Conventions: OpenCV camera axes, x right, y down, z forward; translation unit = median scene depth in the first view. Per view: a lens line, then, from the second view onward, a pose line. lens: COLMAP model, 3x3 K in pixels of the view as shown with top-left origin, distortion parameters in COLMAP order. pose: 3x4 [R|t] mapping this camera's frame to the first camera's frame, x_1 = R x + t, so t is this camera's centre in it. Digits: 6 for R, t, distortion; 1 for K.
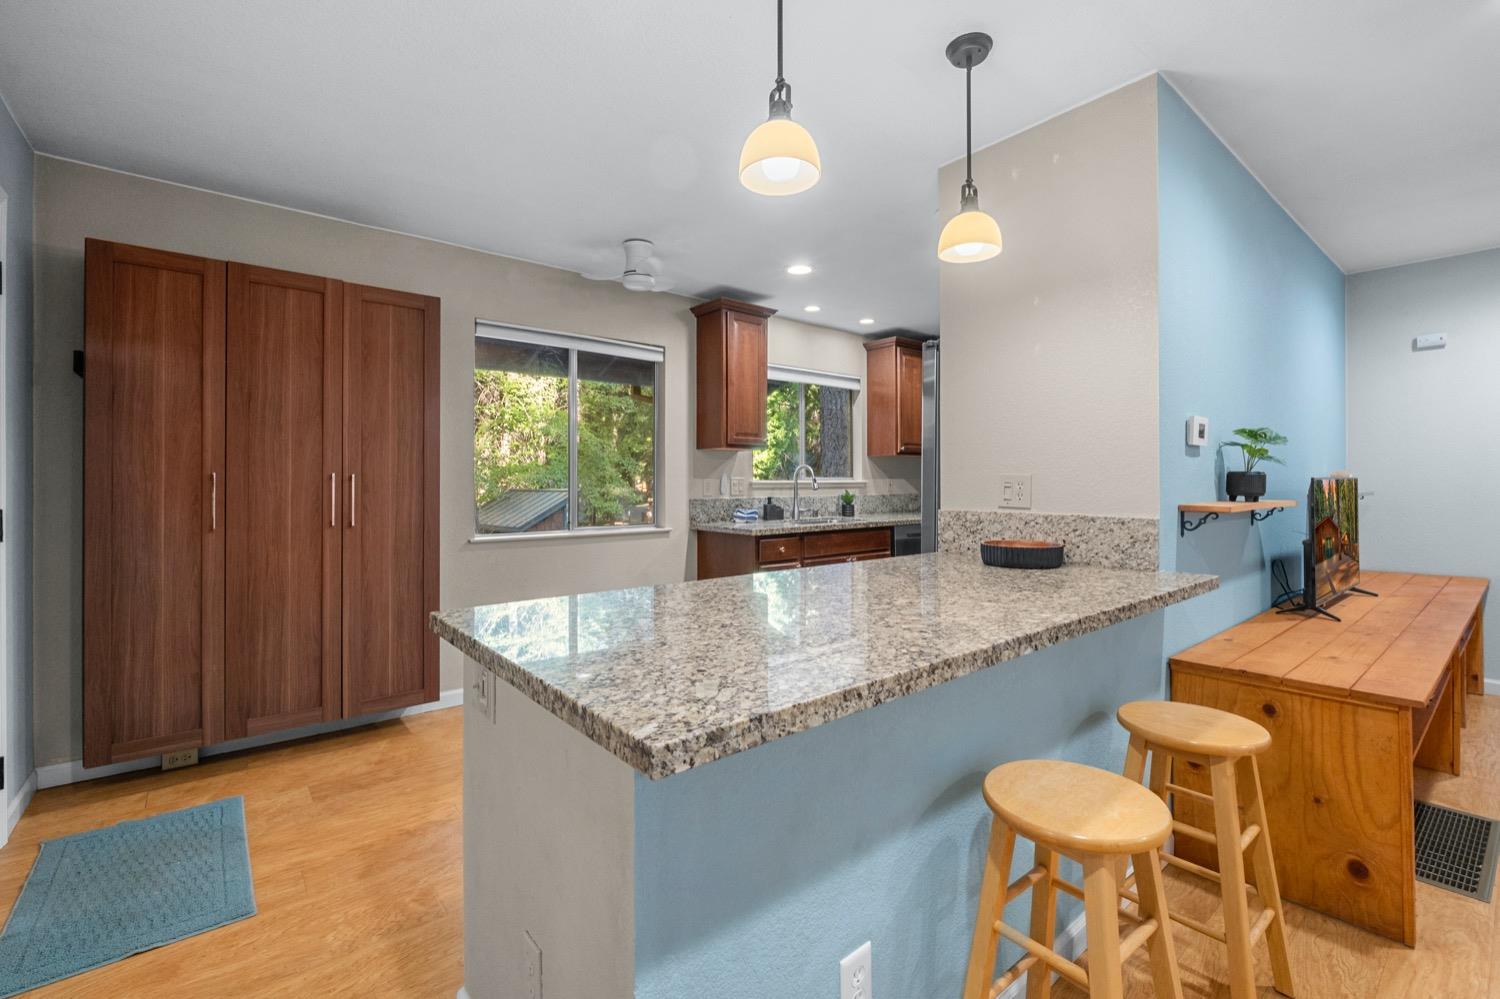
lens RADIAL K [[649.1, 0, 752.2], [0, 649.1, 478.0], [0, 0, 1]] dist [-0.010688, 0.000891]
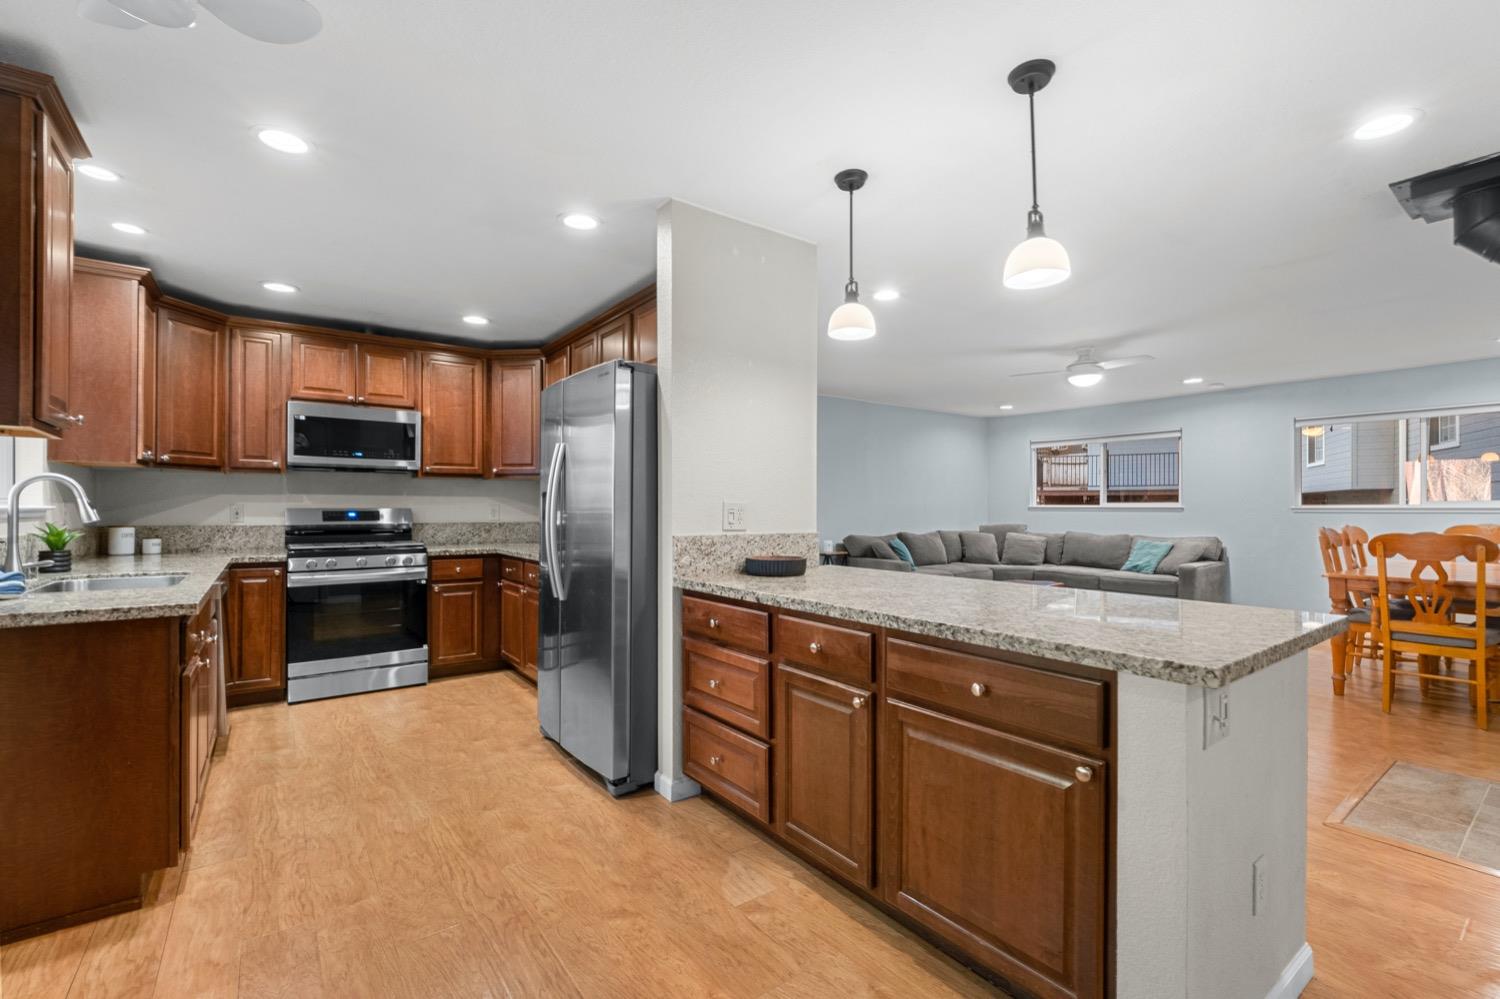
lens RADIAL K [[649.1, 0, 742.9], [0, 649.1, 501.8], [0, 0, 1]] dist [-0.010688, 0.000891]
pose [[0.043312, 0.014838, 0.998951, -0.716886], [-0.008534, 0.999859, -0.014482, 0.009548], [-0.999025, -0.007897, 0.043433, 0.847584]]
